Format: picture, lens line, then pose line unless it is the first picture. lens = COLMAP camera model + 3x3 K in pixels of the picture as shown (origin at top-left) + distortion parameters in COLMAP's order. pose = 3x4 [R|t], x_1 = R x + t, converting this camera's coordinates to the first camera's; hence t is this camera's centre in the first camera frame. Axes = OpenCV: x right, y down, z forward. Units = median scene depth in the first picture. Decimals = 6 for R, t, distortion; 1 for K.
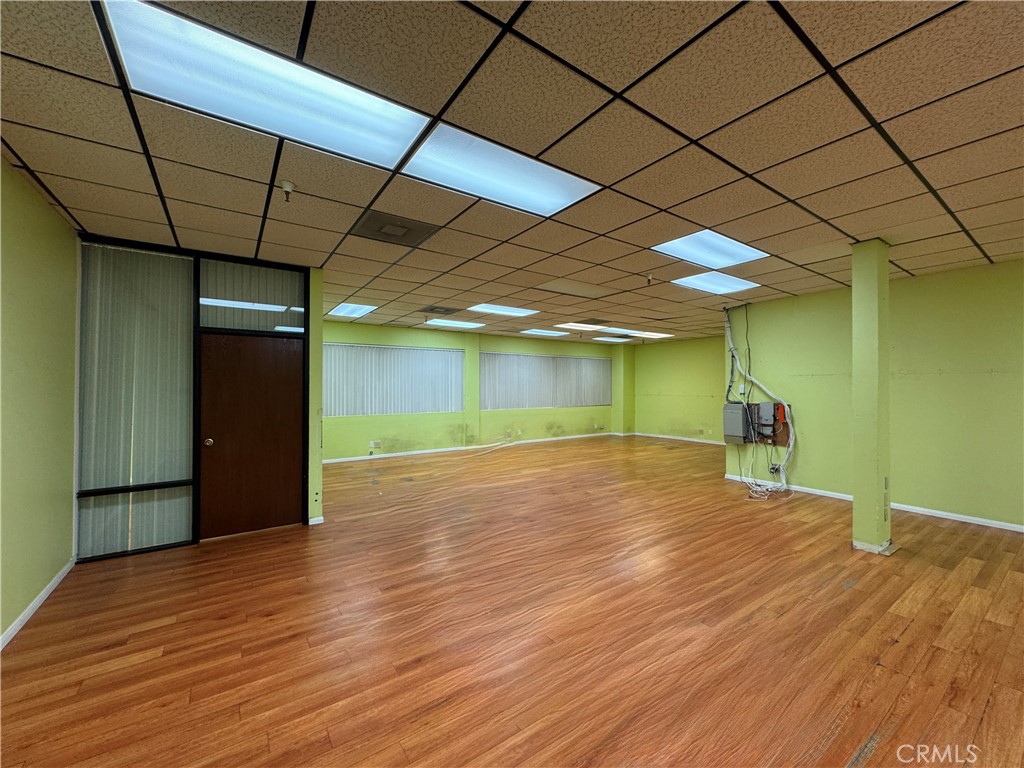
lens RADIAL K [[409.9, 0, 512.0], [0, 409.9, 384.0], [0, 0, 1]] dist [-0.000219, 0.000092]
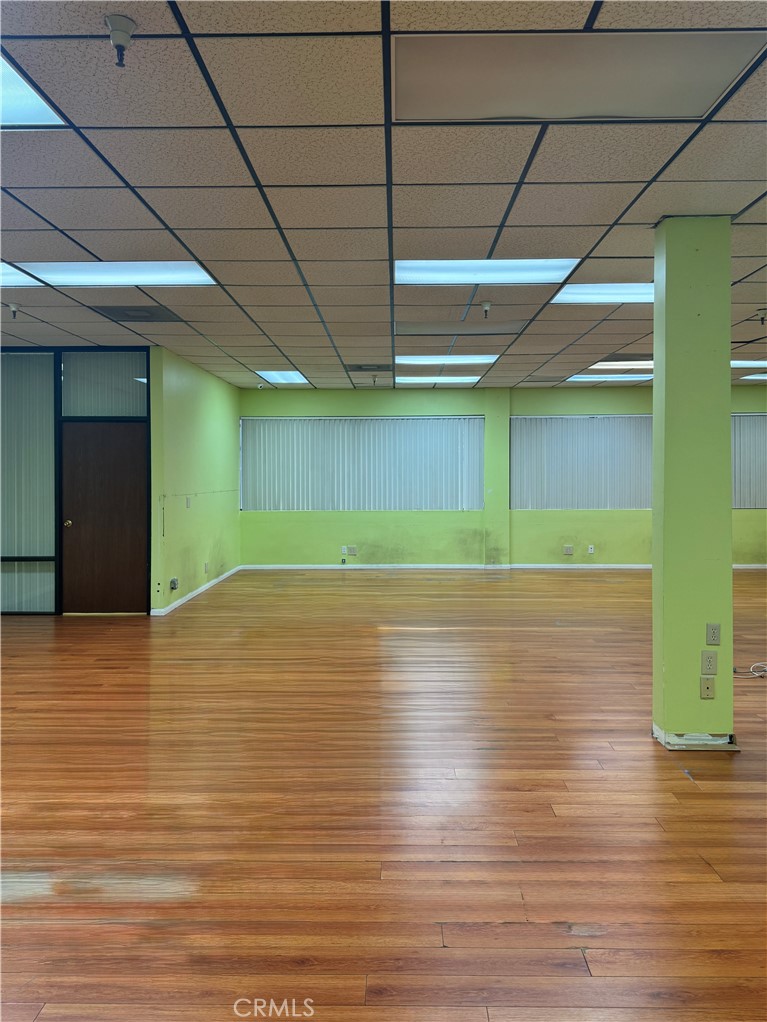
lens RADIAL K [[733.5, 0, 383.8], [0, 733.5, 482.9], [0, 0, 1]] dist [0.055698, 0.000544]
pose [[0.813848, 0.005502, -0.581052, 0.655937], [0.005458, 0.999839, 0.017113, 0.003778], [0.581052, -0.017098, 0.813687, -0.061478]]
